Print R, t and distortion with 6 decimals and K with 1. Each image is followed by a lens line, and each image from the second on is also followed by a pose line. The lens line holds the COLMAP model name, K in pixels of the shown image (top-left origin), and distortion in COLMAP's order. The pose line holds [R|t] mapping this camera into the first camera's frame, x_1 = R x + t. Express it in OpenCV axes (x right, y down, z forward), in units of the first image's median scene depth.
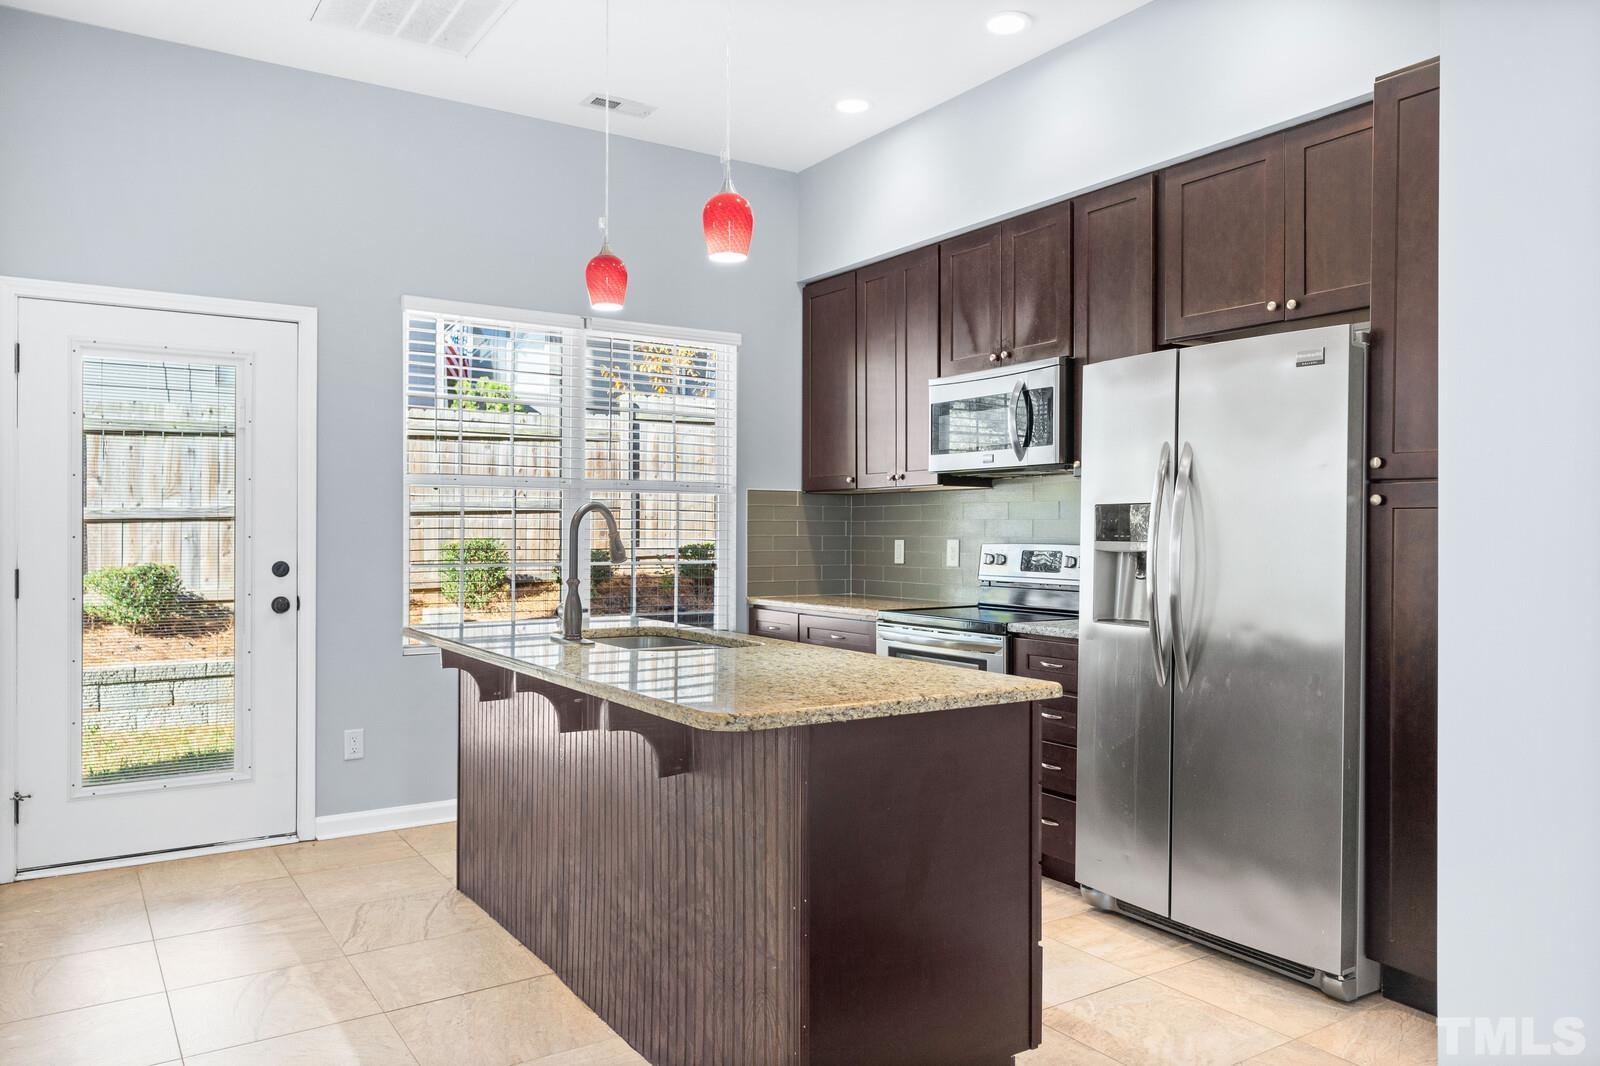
lens RADIAL K [[1170.4, 0, 800.0], [0, 1170.4, 533.0], [0, 0, 1]] dist [0.006830, 0.001983]
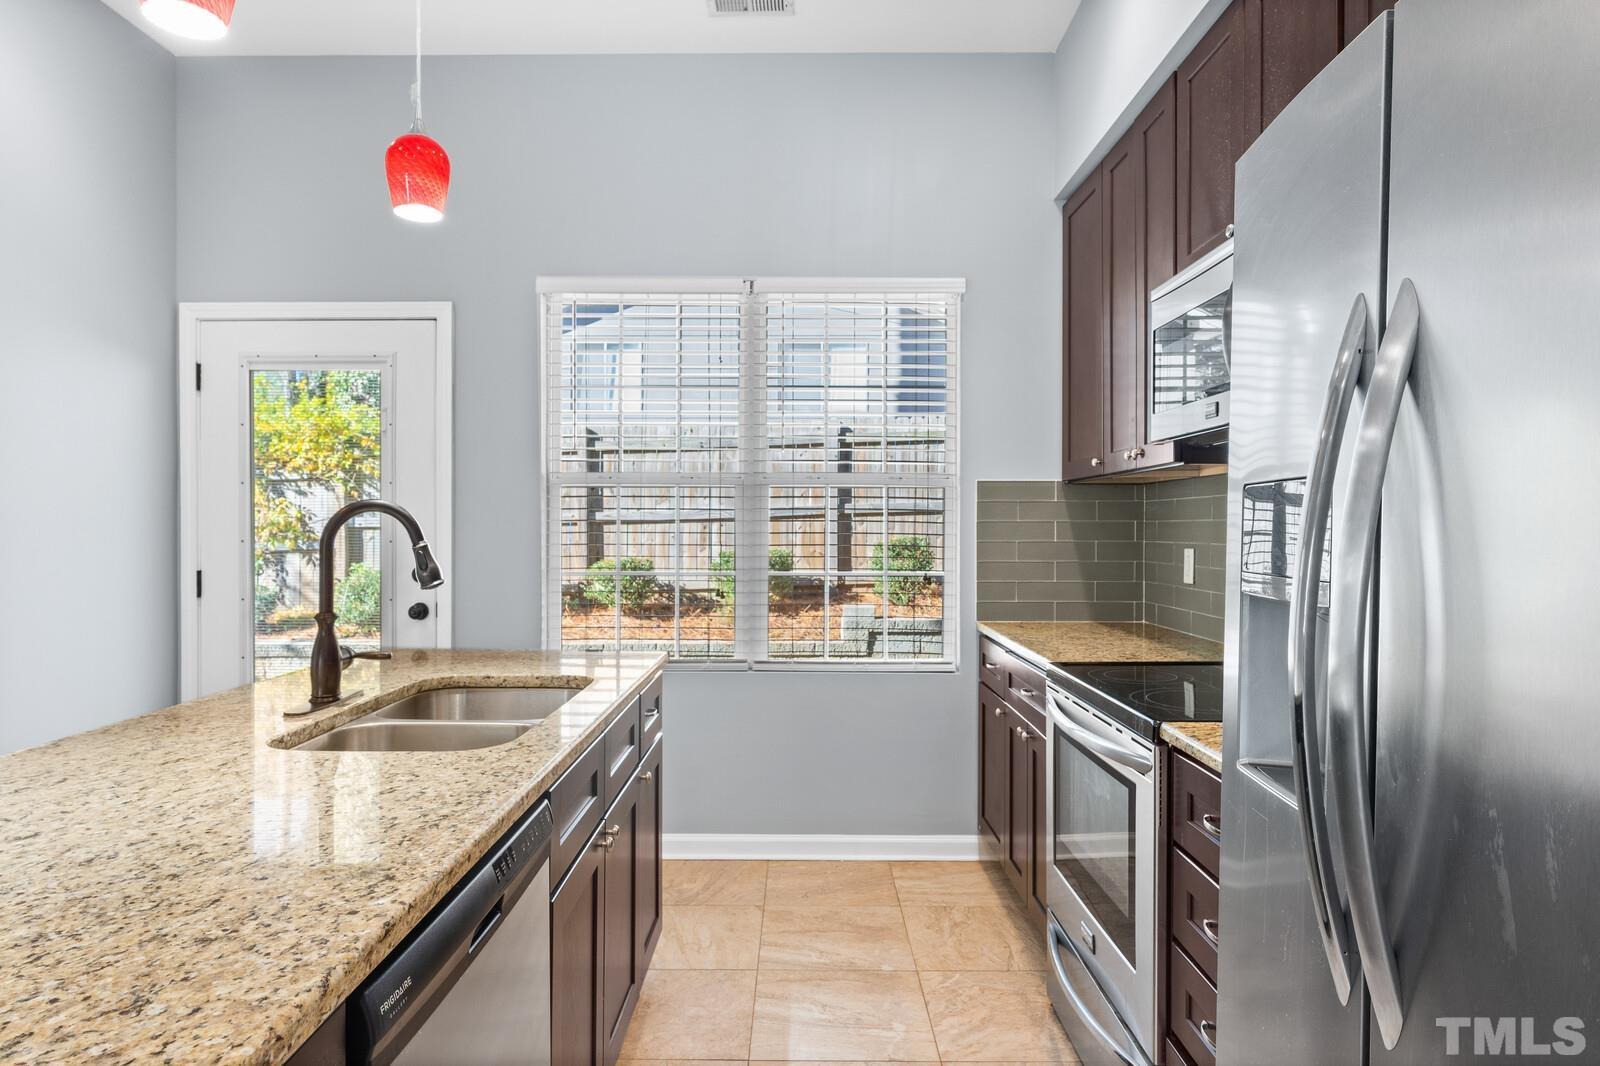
lens RADIAL K [[945.4, 0, 796.4], [0, 945.4, 530.4], [0, 0, 1]] dist [0.000912, 0.000032]
pose [[0.826711, 0.000472, -0.562626, 0.199975], [0.000518, 0.999999, 0.001599, -0.005481], [0.562626, -0.001613, 0.826710, 0.412192]]
